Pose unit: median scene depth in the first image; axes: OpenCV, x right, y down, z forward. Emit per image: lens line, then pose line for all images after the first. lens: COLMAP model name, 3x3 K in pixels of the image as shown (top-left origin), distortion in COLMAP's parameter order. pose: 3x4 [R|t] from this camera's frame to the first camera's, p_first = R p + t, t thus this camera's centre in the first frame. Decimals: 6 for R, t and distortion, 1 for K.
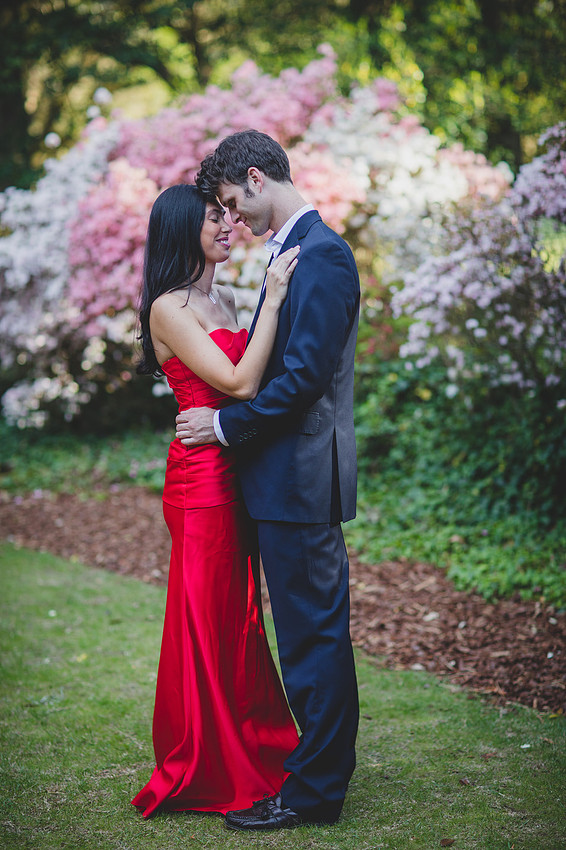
lens RADIAL K [[2022.7, 0, 283.0], [0, 2022.7, 425.0], [0, 0, 1]] dist [-0.066528, -0.762856]
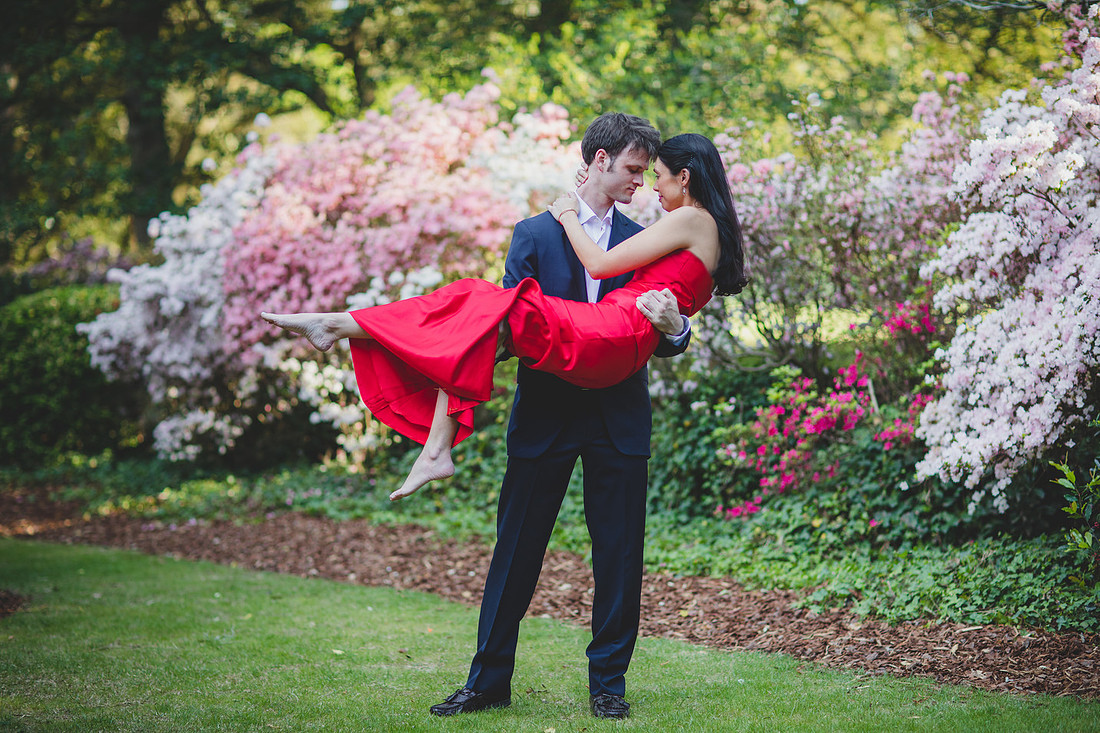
lens RADIAL K [[2617.6, 0, 544.4], [0, 2617.6, 338.3], [0, 0, 1]] dist [-0.066528, -0.762856]
pose [[0.999613, -0.003081, 0.027659, 0.015647], [0.005308, 0.996715, -0.080821, 0.050040], [-0.027319, 0.080936, 0.996345, -0.287290]]
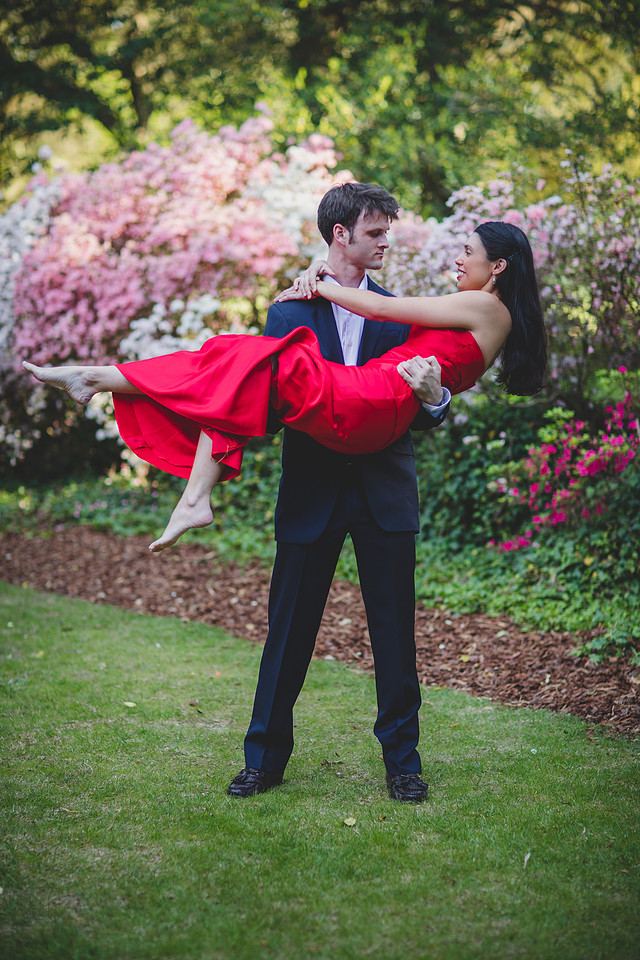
lens RADIAL K [[2284.5, 0, 320.0], [0, 2284.5, 480.0], [0, 0, 1]] dist [-0.066528, -0.762856]
pose [[0.999226, -0.000864, 0.039320, 0.005672], [0.001192, 0.999965, -0.008314, 0.016870], [-0.039312, 0.008354, 0.999192, -0.194183]]
